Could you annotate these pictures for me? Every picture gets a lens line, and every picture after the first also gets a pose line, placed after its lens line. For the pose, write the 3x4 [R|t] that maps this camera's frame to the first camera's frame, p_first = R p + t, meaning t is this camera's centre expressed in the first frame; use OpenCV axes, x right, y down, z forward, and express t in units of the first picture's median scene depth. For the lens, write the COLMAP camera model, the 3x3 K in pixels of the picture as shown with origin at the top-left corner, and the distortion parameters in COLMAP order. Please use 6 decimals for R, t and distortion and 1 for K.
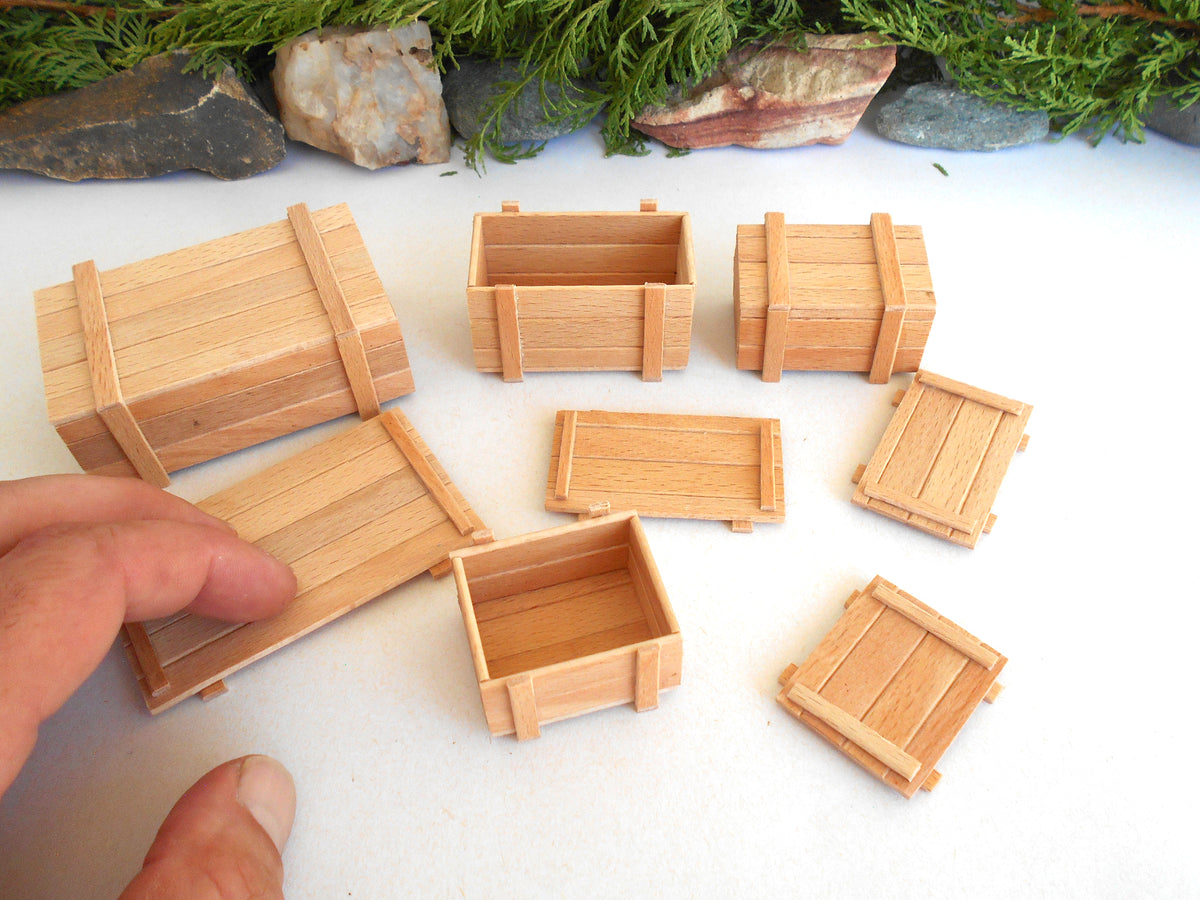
lens RADIAL K [[1047.0, 0, 619.4], [0, 1047.0, 431.1], [0, 0, 1]] dist [-0.019202, 0.020526]
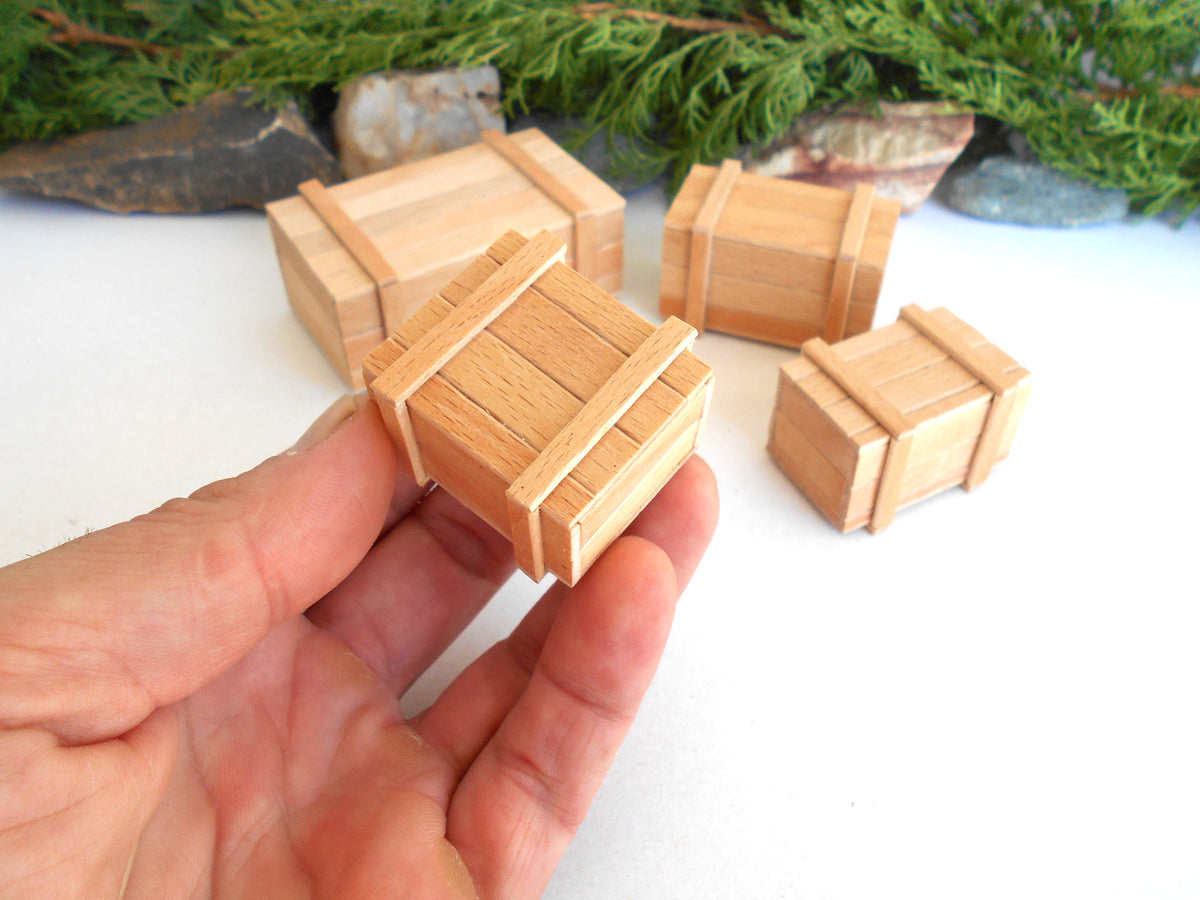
lens RADIAL K [[1047.0, 0, 602.2], [0, 1047.0, 438.2], [0, 0, 1]] dist [-0.019202, 0.020526]
pose [[0.998455, 0.050933, -0.022192, -0.043525], [-0.053184, 0.991741, -0.116708, 0.060744], [0.016064, 0.117708, 0.992918, 0.064470]]
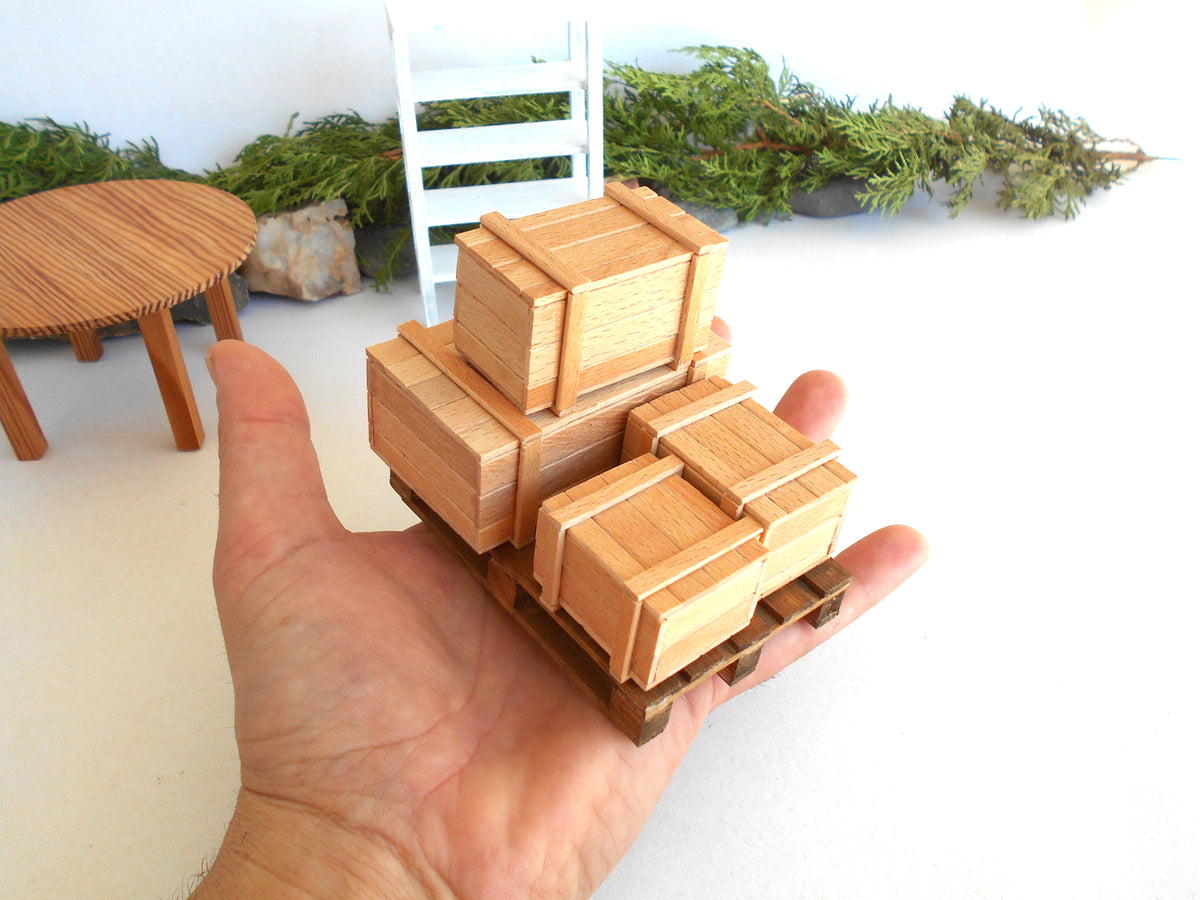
lens RADIAL K [[1036.8, 0, 608.3], [0, 1036.8, 457.1], [0, 0, 1]] dist [-0.025637, 0.026929]
pose [[0.950063, -0.185094, 0.251238, -0.252840], [0.235591, 0.953397, -0.188498, 0.324736], [-0.204640, 0.238274, 0.949393, -0.396029]]
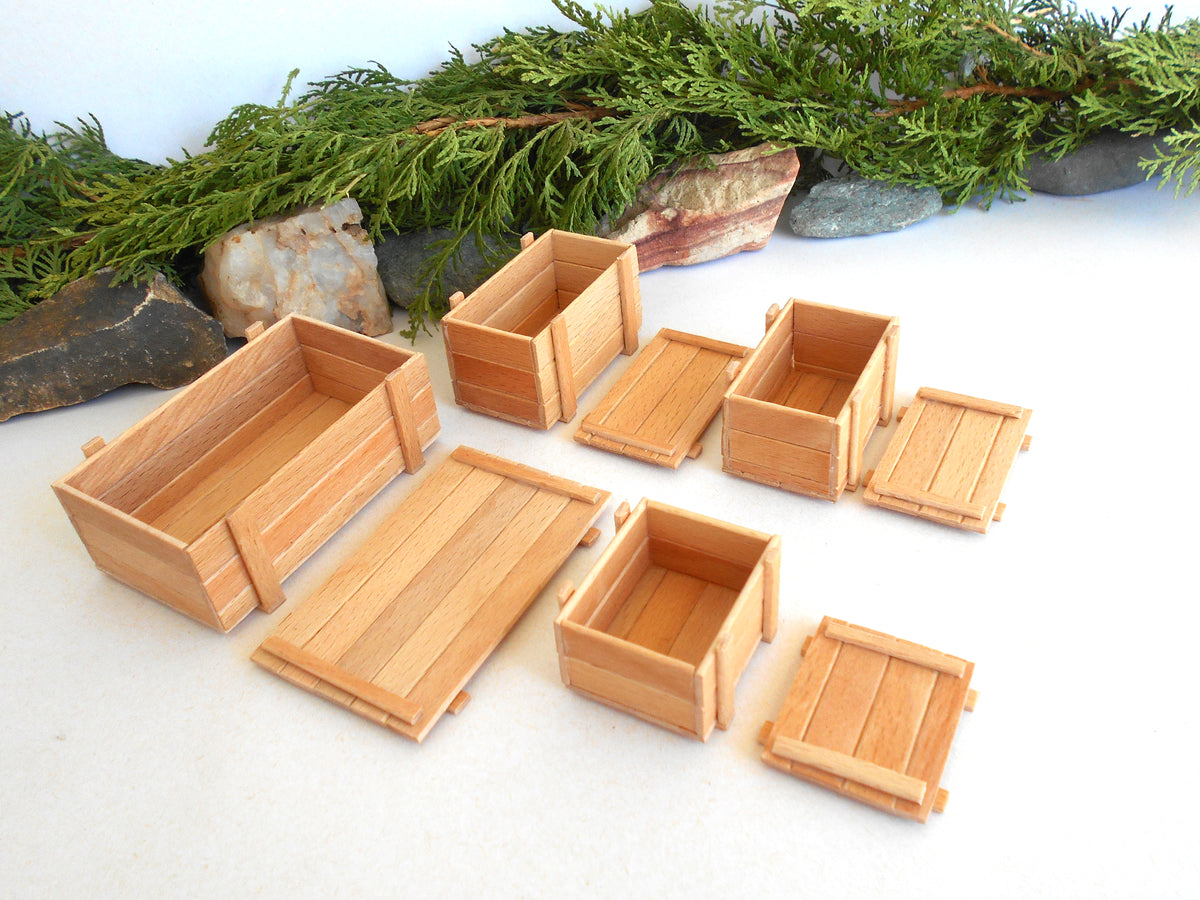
lens RADIAL K [[1047.0, 0, 607.8], [0, 1047.0, 444.8], [0, 0, 1]] dist [-0.019202, 0.020526]
pose [[0.971109, -0.196122, 0.135954, -0.125809], [0.218771, 0.959233, -0.178918, 0.070457], [-0.095322, 0.203492, 0.974425, 0.035517]]
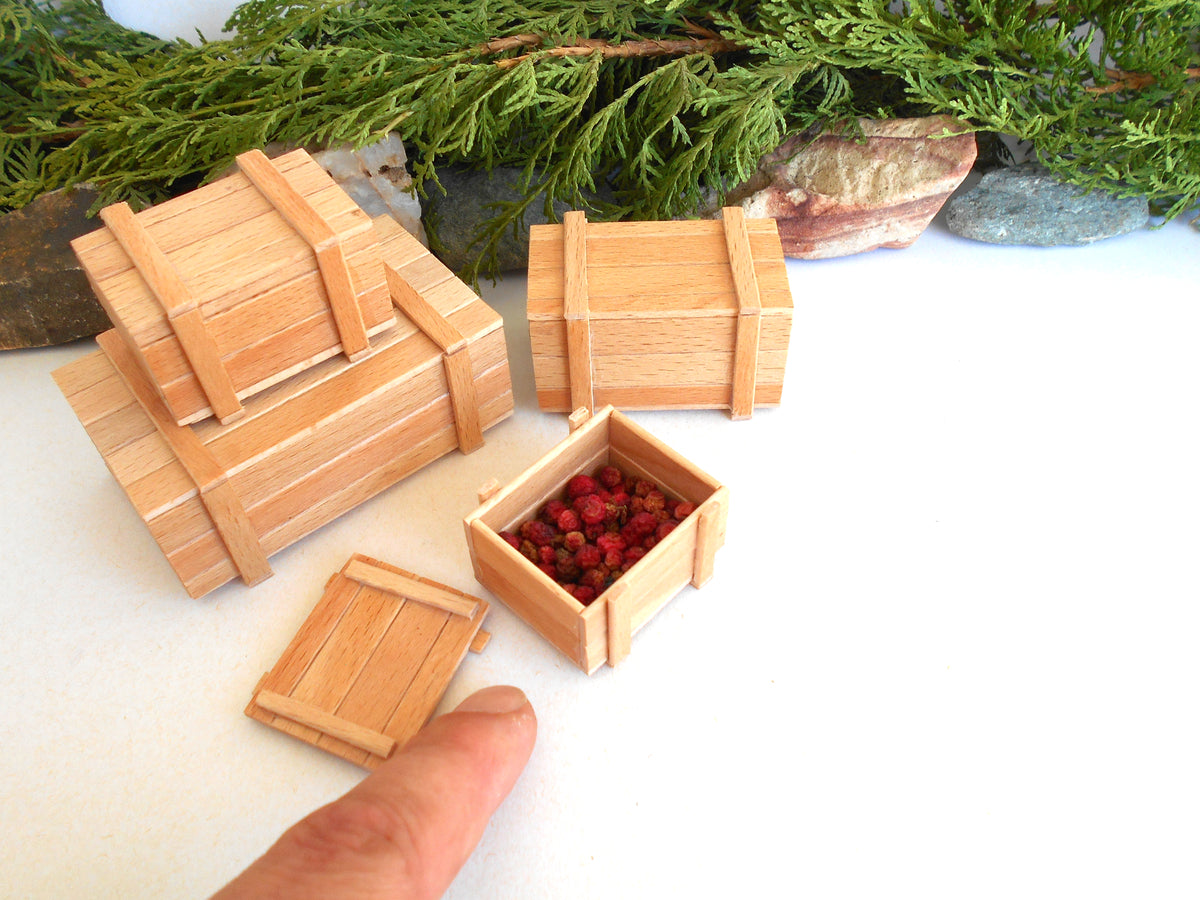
lens RADIAL K [[1047.0, 0, 617.9], [0, 1047.0, 437.8], [0, 0, 1]] dist [-0.019202, 0.020526]
pose [[0.996262, -0.069304, 0.051564, -0.072198], [0.070122, 0.997437, -0.014225, -0.134588], [-0.050446, 0.017787, 0.998568, 0.196539]]
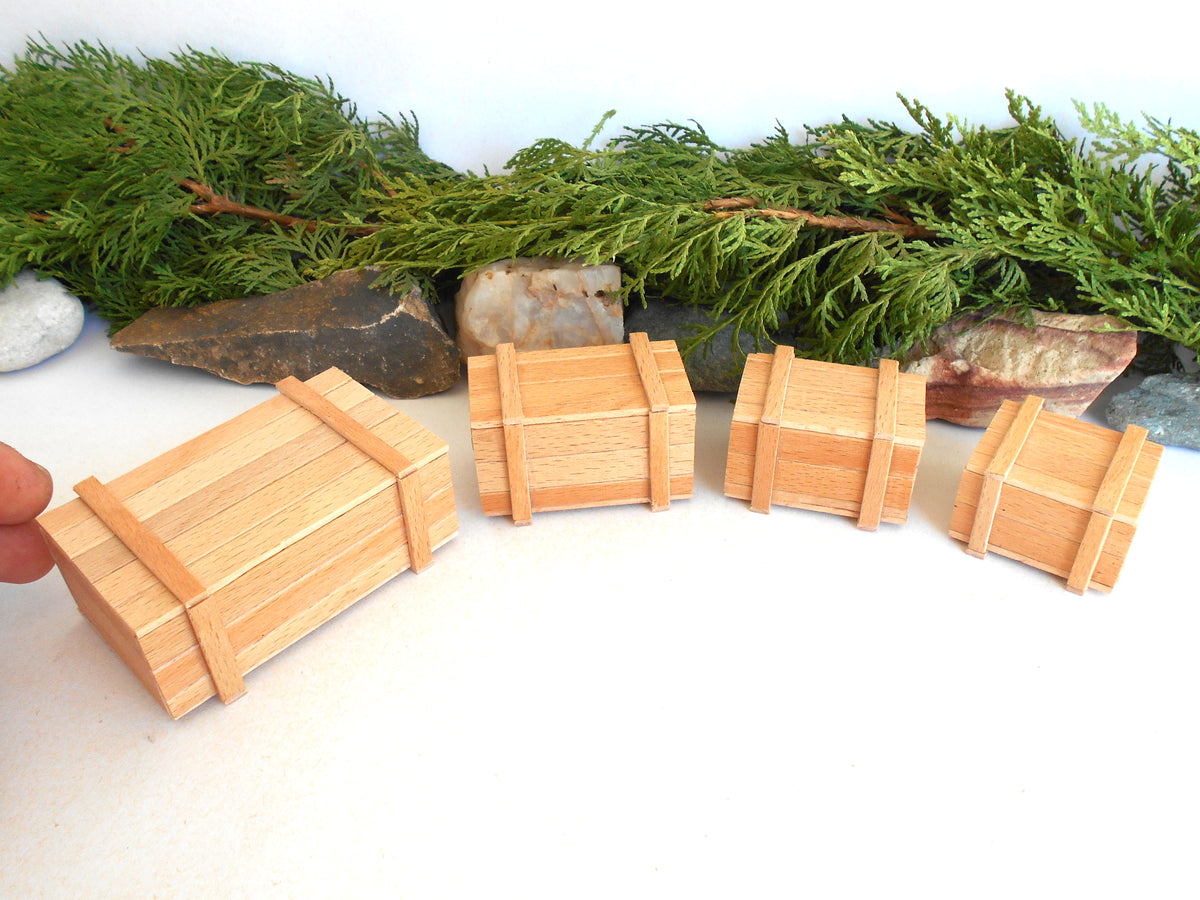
lens RADIAL K [[1036.8, 0, 608.8], [0, 1036.8, 459.2], [0, 0, 1]] dist [-0.025637, 0.026929]
pose [[0.984264, 0.111017, -0.137473, -0.045929], [-0.135340, 0.973834, -0.182566, -0.040653], [0.113608, 0.198299, 0.973535, 0.111464]]
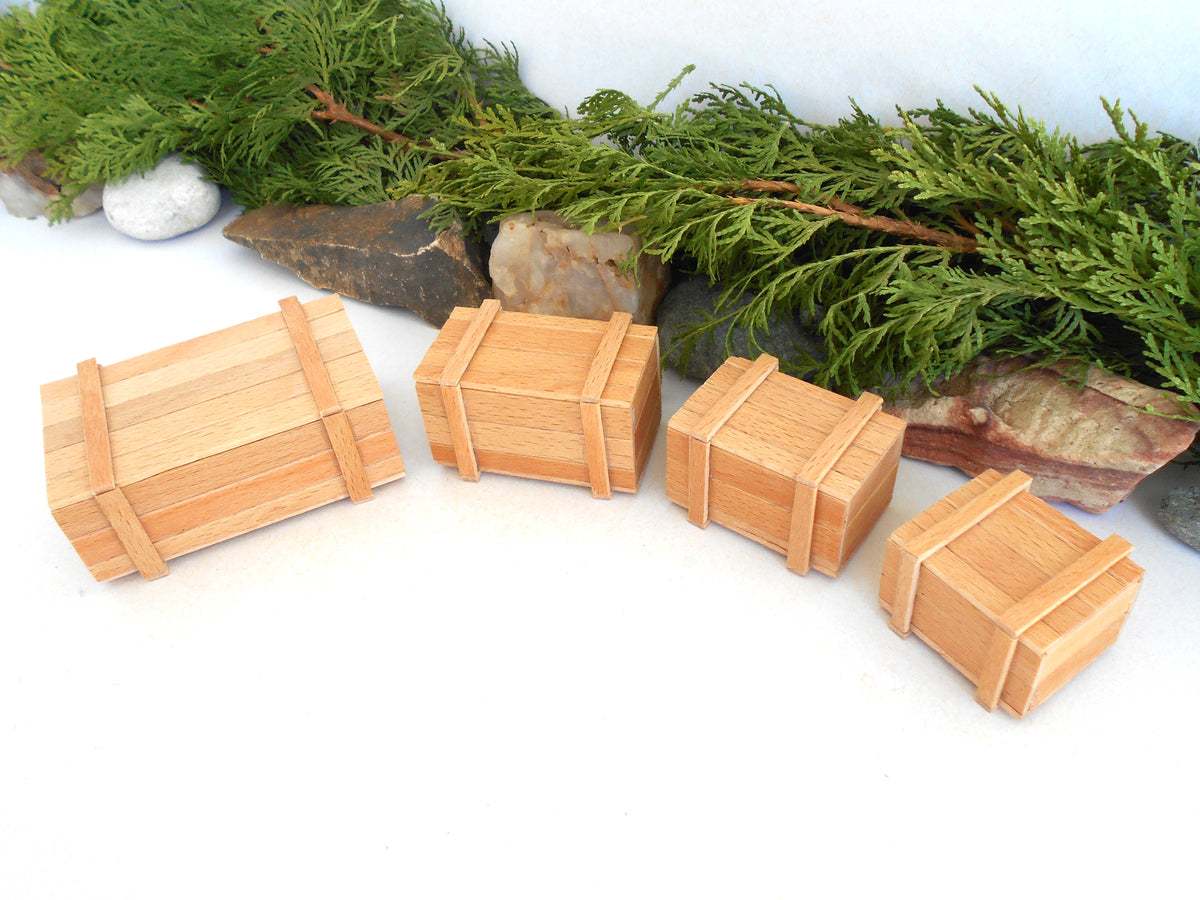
lens RADIAL K [[1036.8, 0, 607.0], [0, 1036.8, 455.5], [0, 0, 1]] dist [-0.025637, 0.026929]
pose [[0.846670, 0.335199, -0.413269, 0.216273], [-0.371279, 0.928491, -0.007553, -0.186762], [0.381185, 0.159833, 0.910578, 0.194621]]
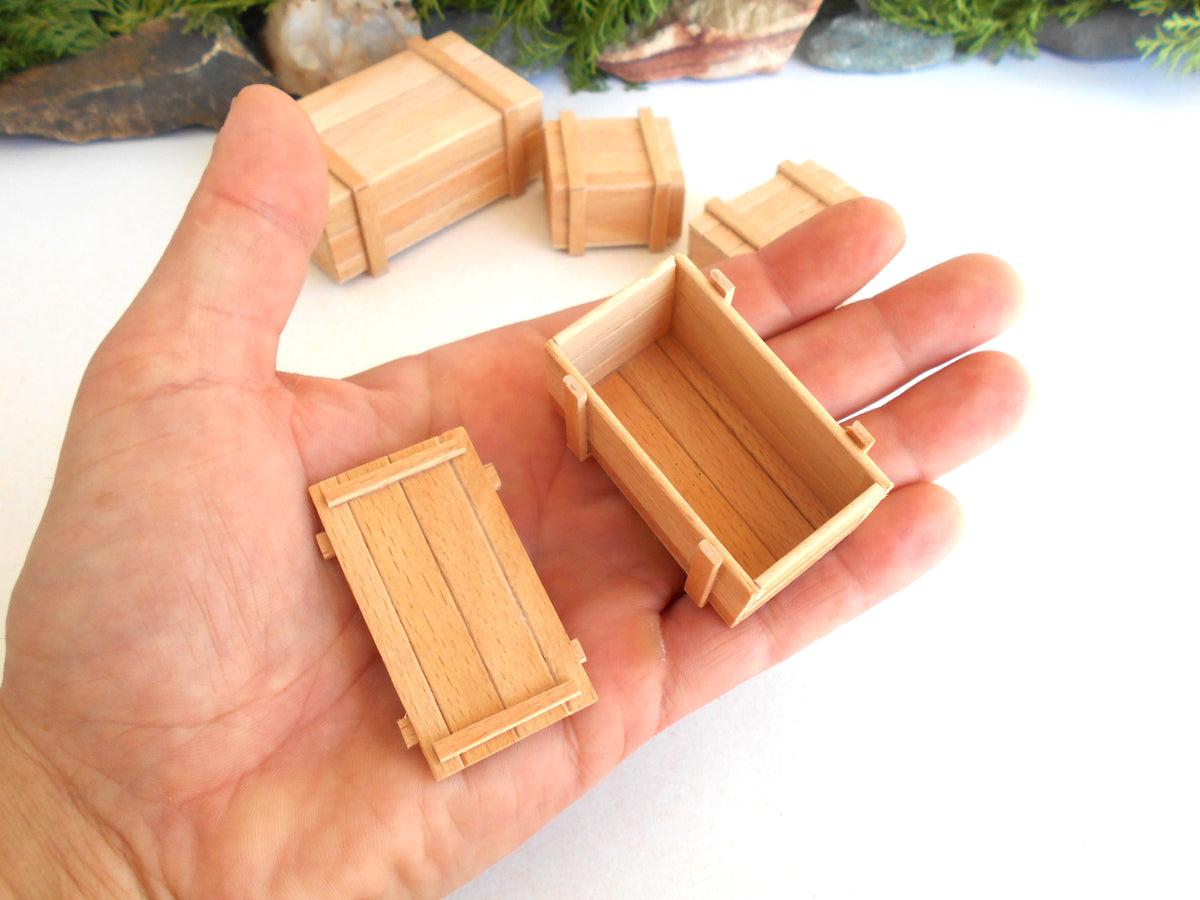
lens RADIAL K [[1047.0, 0, 604.8], [0, 1047.0, 437.8], [0, 0, 1]] dist [-0.019202, 0.020526]
pose [[0.993884, -0.077091, 0.079066, -0.097825], [0.075043, 0.996771, 0.028568, 0.075106], [-0.081013, -0.022460, 0.996460, -0.123187]]
